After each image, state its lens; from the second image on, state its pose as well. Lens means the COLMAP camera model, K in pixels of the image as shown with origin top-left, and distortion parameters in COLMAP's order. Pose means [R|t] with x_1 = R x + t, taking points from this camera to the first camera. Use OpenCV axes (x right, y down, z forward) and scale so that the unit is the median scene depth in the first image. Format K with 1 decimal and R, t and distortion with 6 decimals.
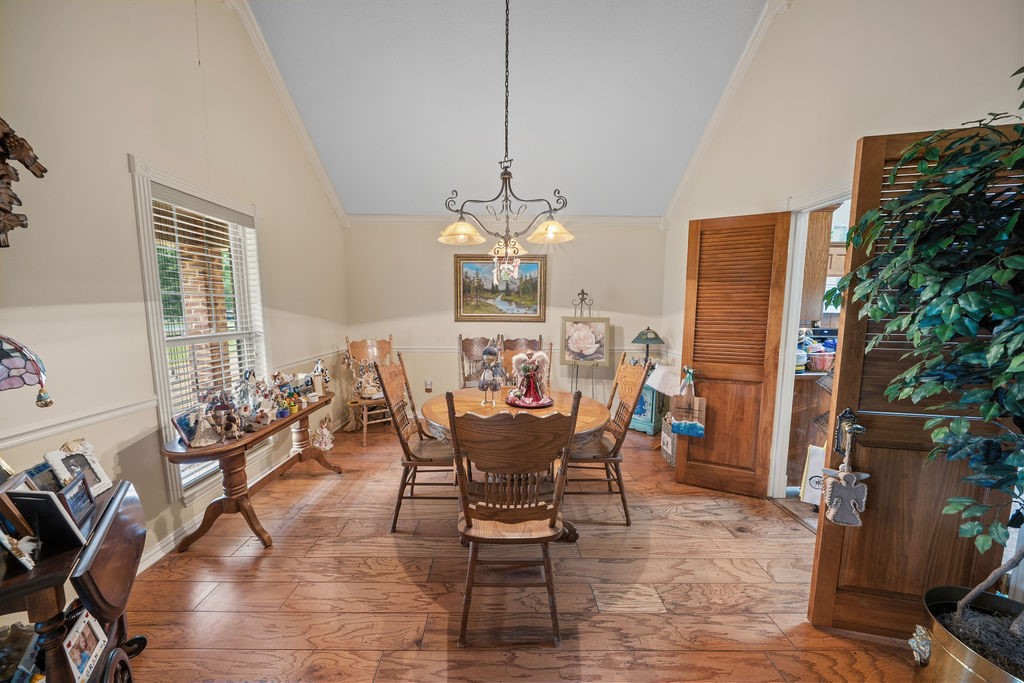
lens RADIAL K [[352.7, 0, 504.7], [0, 352.7, 347.2], [0, 0, 1]] dist [-0.006312, 0.000135]
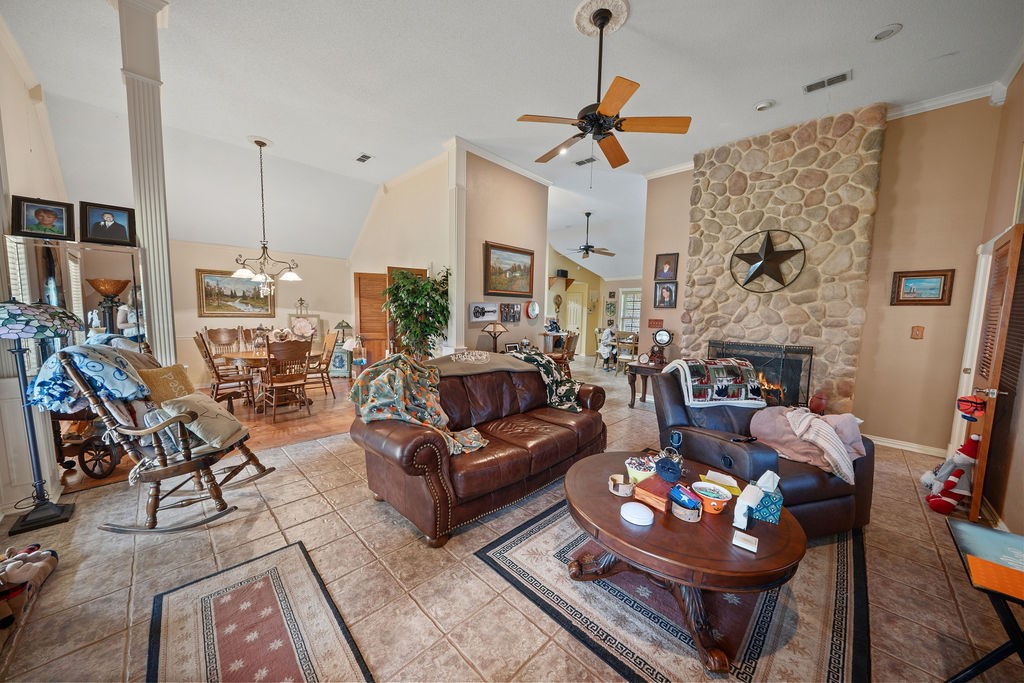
lens RADIAL K [[352.7, 0, 505.6], [0, 352.7, 349.0], [0, 0, 1]] dist [-0.006312, 0.000135]
pose [[0.710283, -0.065001, 0.700909, -0.273790], [0.062508, 0.997618, 0.029173, 0.090697], [-0.701135, 0.023091, 0.712654, -0.863081]]
